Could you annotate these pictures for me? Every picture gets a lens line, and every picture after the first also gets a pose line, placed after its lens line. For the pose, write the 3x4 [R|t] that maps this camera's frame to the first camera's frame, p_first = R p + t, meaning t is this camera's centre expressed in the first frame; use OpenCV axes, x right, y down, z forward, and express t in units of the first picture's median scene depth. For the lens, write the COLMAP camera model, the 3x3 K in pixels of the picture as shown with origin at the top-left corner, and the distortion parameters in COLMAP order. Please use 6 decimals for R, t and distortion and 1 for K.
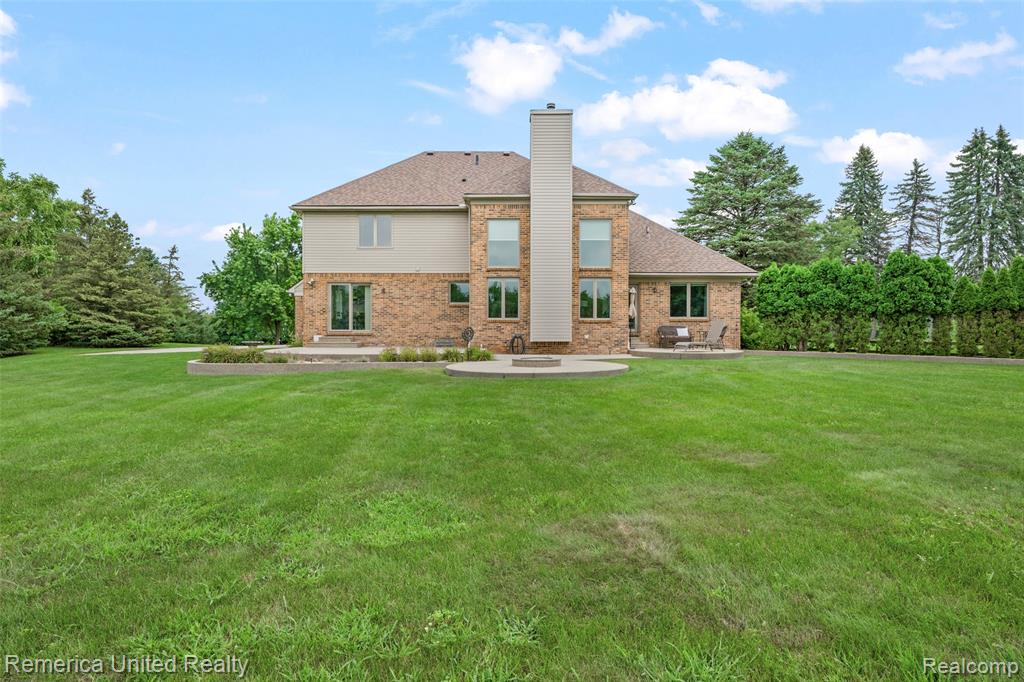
lens RADIAL K [[567.7, 0, 505.3], [0, 567.7, 338.4], [0, 0, 1]] dist [0.000280, -0.000688]
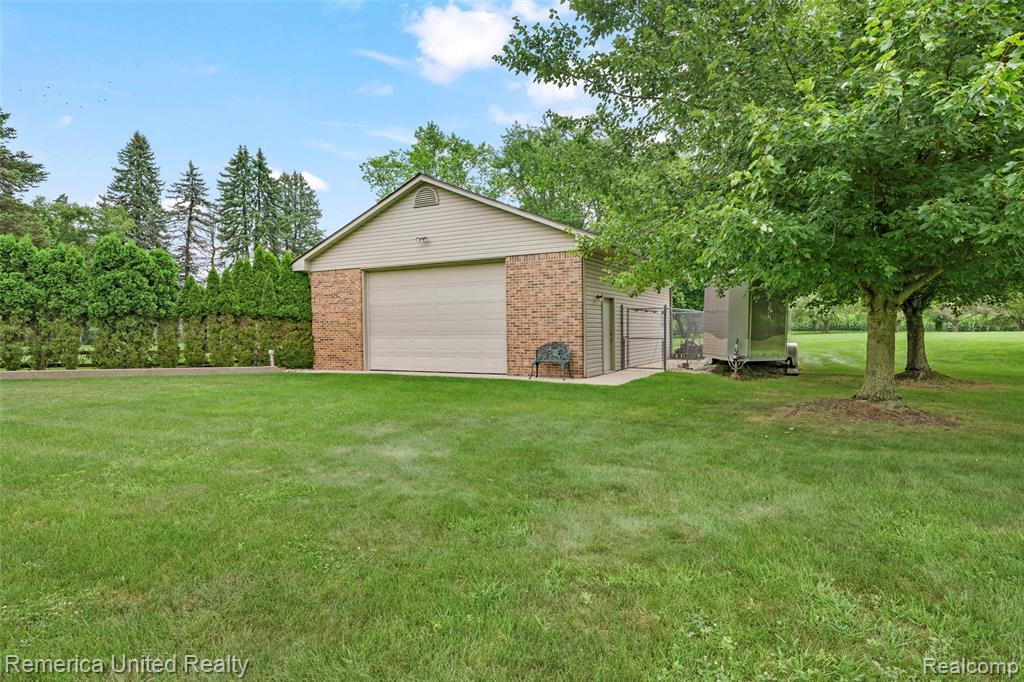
lens RADIAL K [[567.7, 0, 511.7], [0, 567.7, 338.7], [0, 0, 1]] dist [0.000280, -0.000688]
pose [[0.452594, -0.018232, 0.891530, 0.152930], [0.020521, 0.999739, 0.010027, -0.006059], [-0.891480, 0.013757, 0.452850, 0.096336]]
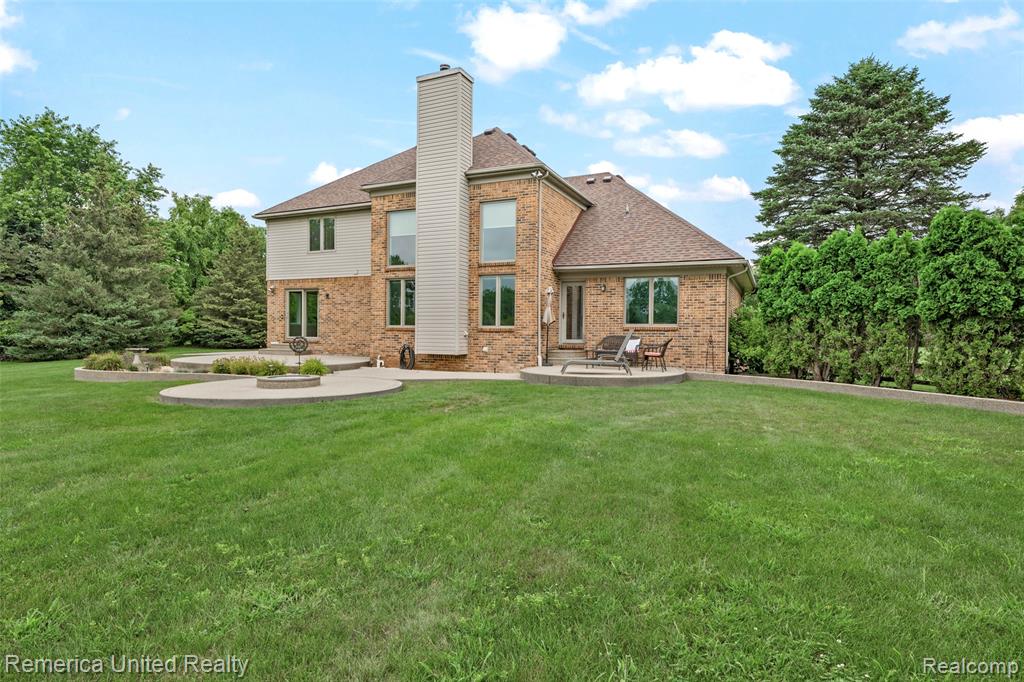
lens RADIAL K [[567.7, 0, 509.0], [0, 567.7, 338.4], [0, 0, 1]] dist [0.000280, -0.000688]
pose [[0.903079, 0.012549, -0.429291, 0.347102], [-0.015387, 0.999877, -0.003140, -0.010594], [0.429199, 0.009441, 0.903161, 0.197249]]
